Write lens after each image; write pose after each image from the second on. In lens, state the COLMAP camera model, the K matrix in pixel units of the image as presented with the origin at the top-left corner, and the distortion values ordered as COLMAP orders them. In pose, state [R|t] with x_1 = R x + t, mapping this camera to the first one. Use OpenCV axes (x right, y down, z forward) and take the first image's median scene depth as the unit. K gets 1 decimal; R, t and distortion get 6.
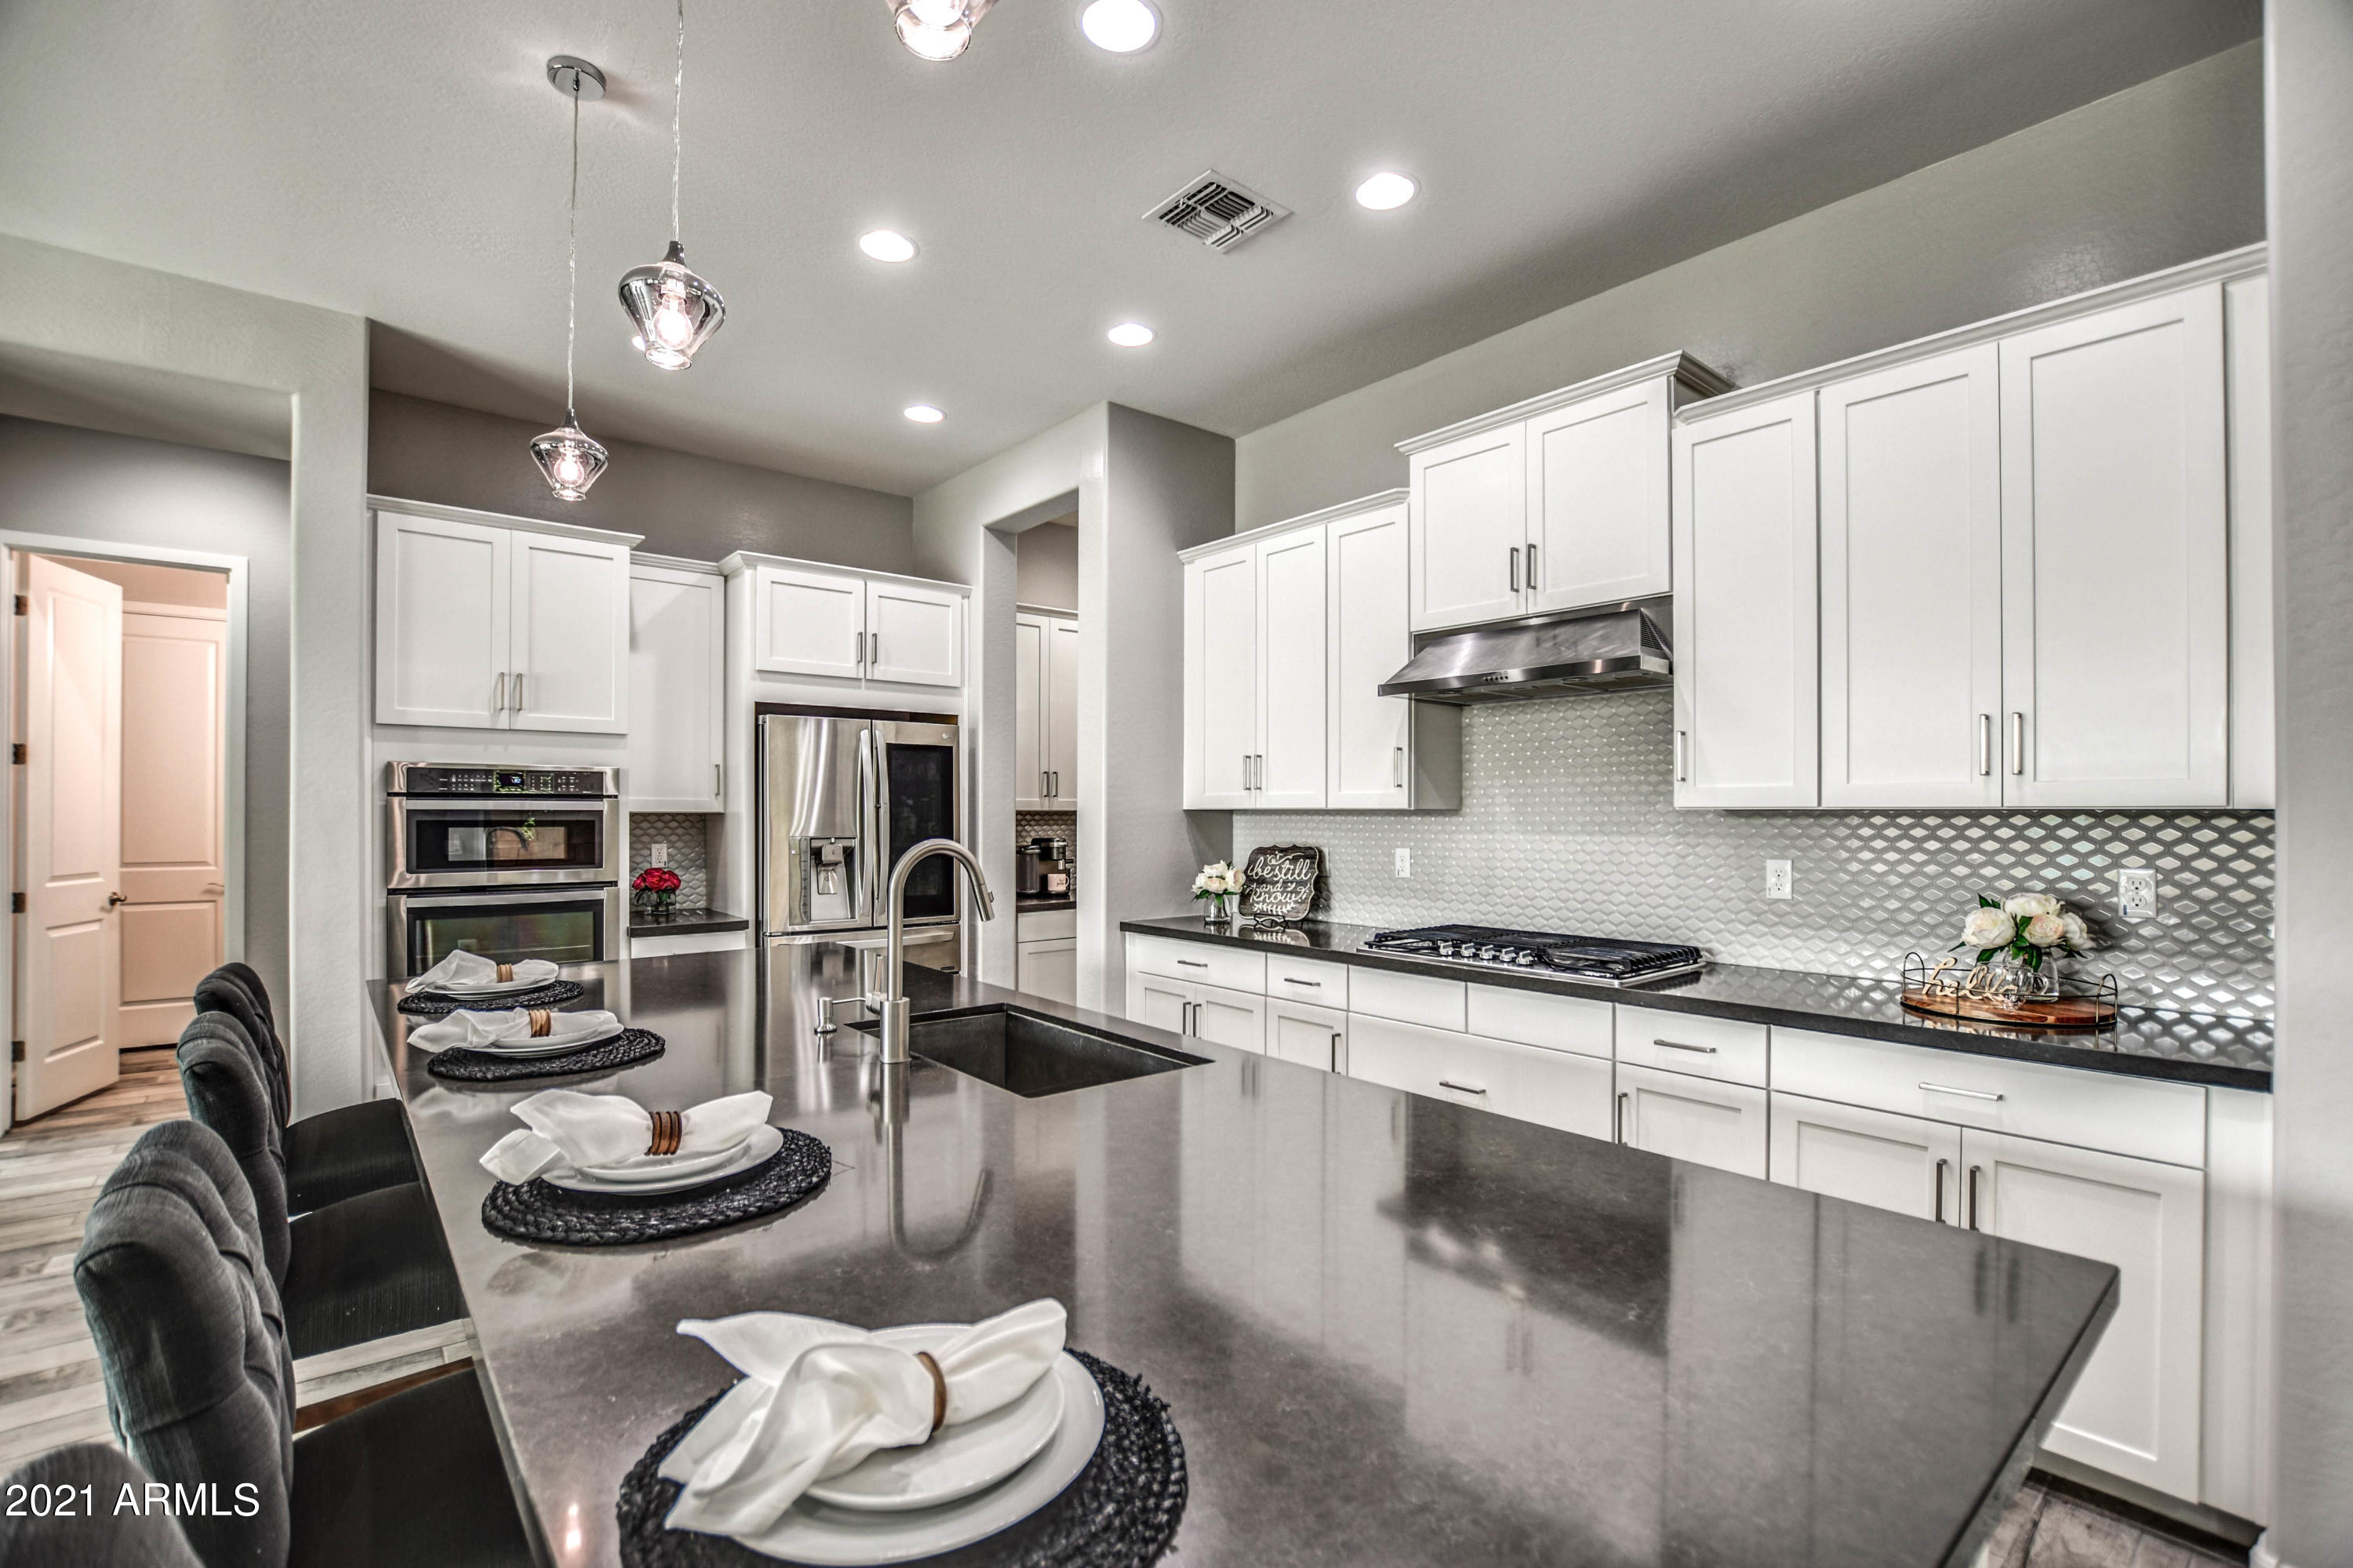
lens RADIAL K [[1053.1, 0, 1177.6], [0, 1053.1, 815.4], [0, 0, 1]] dist [-0.031710, 0.004518]
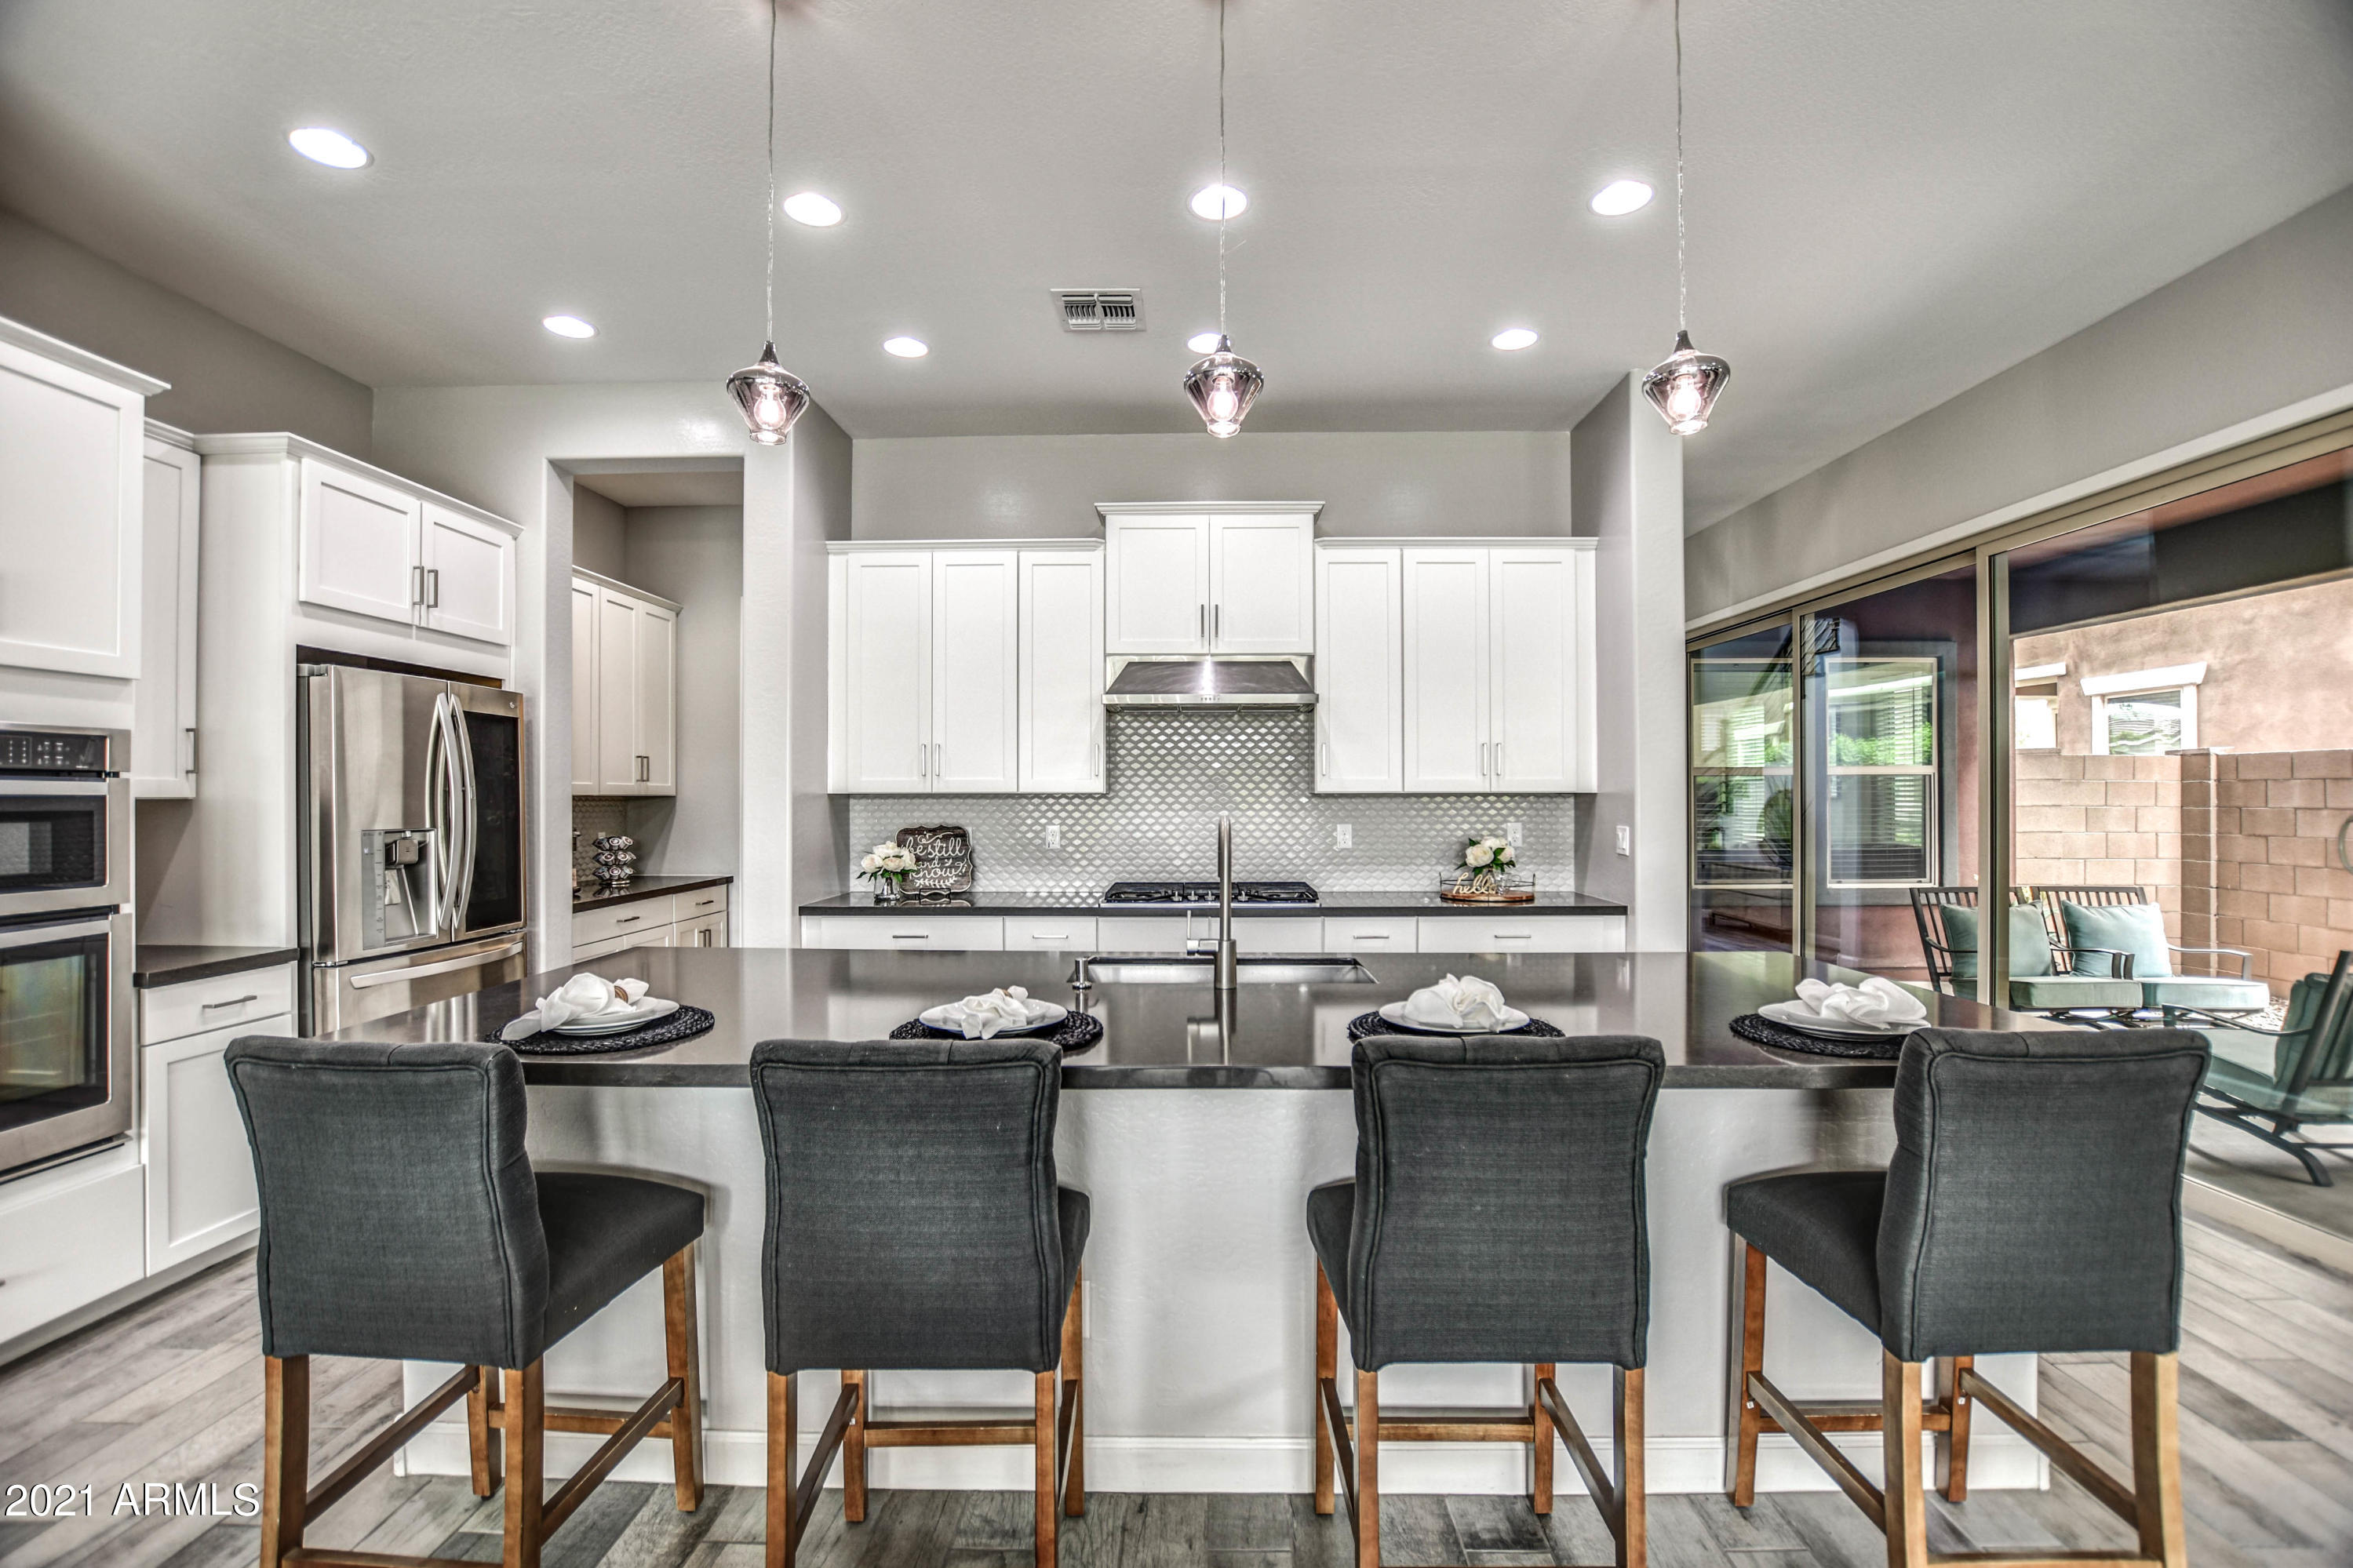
lens RADIAL K [[1052.9, 0, 1191.2], [0, 1052.9, 793.8], [0, 0, 1]] dist [-0.031710, 0.004518]
pose [[0.654713, -0.001388, 0.755876, -0.643201], [0.003760, 0.999992, -0.001421, -0.002807], [-0.755868, 0.003772, 0.654713, 0.084738]]
